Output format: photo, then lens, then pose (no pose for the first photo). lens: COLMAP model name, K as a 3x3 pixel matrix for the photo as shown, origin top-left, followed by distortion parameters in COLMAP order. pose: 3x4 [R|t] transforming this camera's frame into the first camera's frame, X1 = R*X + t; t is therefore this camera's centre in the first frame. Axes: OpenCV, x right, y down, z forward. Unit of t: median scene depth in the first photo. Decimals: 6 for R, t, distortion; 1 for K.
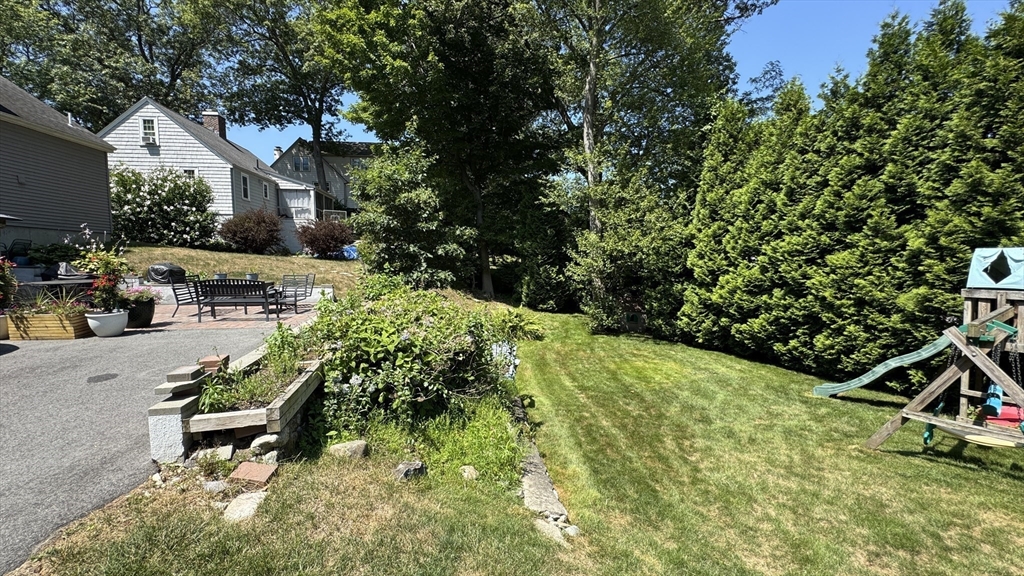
lens RADIAL K [[411.6, 0, 512.0], [0, 411.6, 288.0], [0, 0, 1]] dist [0.000039, 0.000031]
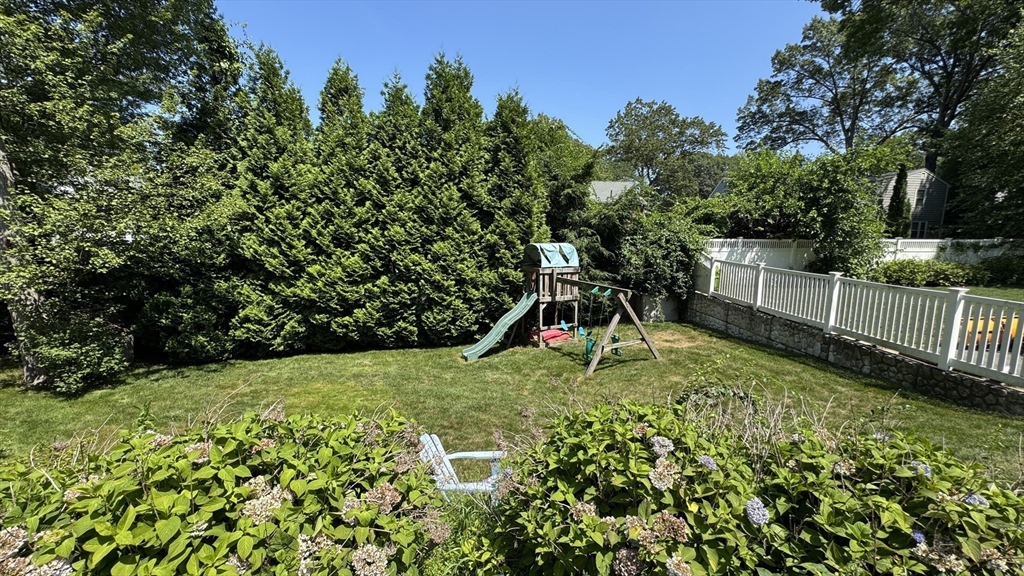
lens RADIAL K [[411.6, 0, 512.0], [0, 411.6, 288.0], [0, 0, 1]] dist [0.000039, 0.000031]
pose [[0.086424, -0.128317, 0.987960, -0.451003], [0.051090, 0.990937, 0.124234, -0.103919], [-0.994948, 0.039738, 0.092196, 0.752790]]
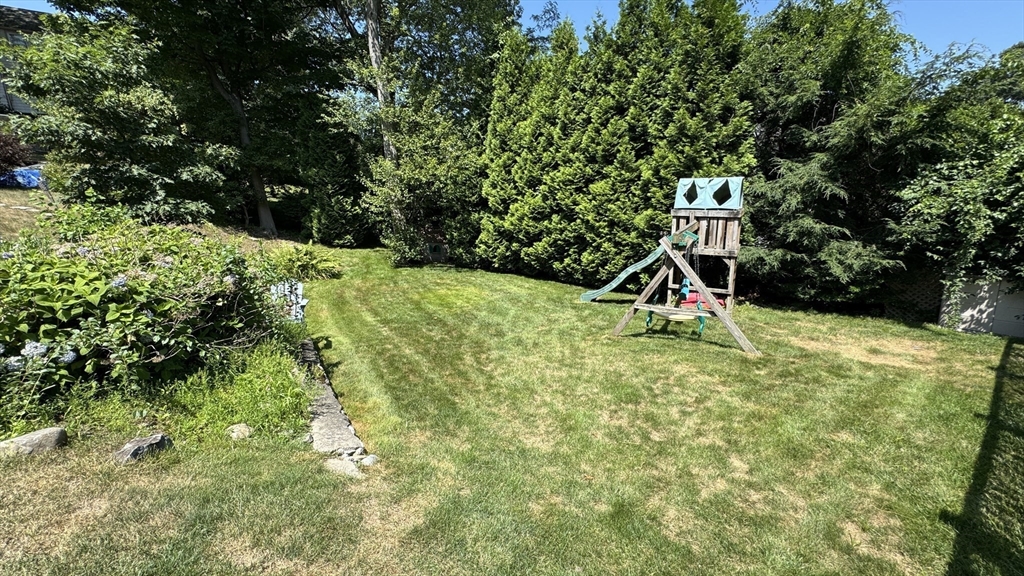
lens RADIAL K [[411.6, 0, 512.0], [0, 411.6, 288.0], [0, 0, 1]] dist [0.000039, 0.000031]
pose [[0.894910, -0.099703, 0.434965, 0.024291], [0.029845, 0.985911, 0.164585, 0.014045], [-0.445247, -0.134307, 0.885278, 0.015928]]
